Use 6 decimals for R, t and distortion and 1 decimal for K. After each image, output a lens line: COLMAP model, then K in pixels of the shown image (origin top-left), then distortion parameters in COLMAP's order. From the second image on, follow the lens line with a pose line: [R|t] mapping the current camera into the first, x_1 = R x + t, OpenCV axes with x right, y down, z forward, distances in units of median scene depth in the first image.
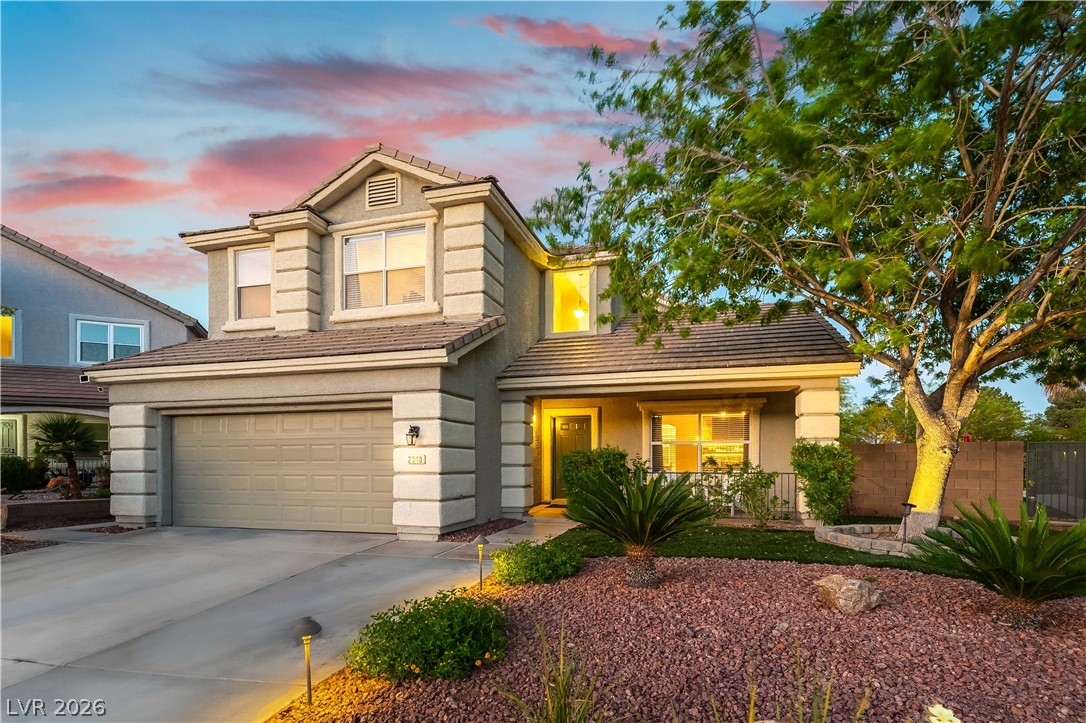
lens RADIAL K [[535.4, 0, 543.0], [0, 535.4, 361.5], [0, 0, 1]] dist [-0.001585, -0.000262]
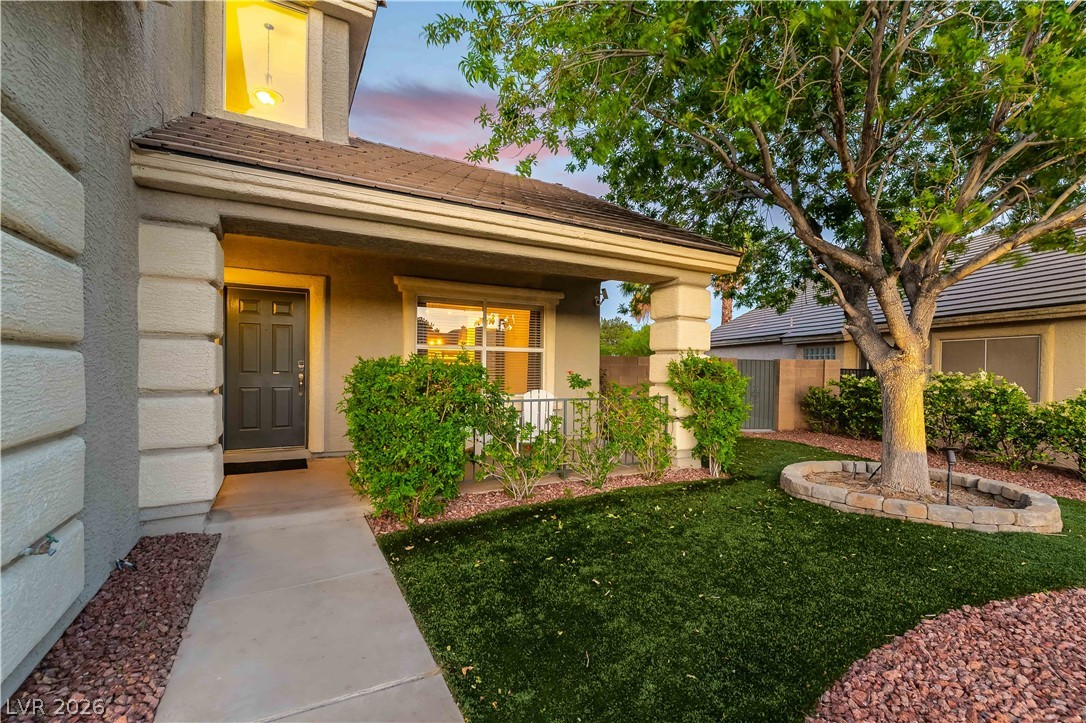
lens RADIAL K [[535.4, 0, 543.0], [0, 535.4, 361.5], [0, 0, 1]] dist [-0.001585, -0.000262]
pose [[0.693229, 0.017901, 0.720495, -0.145977], [-0.148780, 0.981713, 0.118758, 0.086979], [-0.705194, -0.189522, 0.683215, 0.556758]]
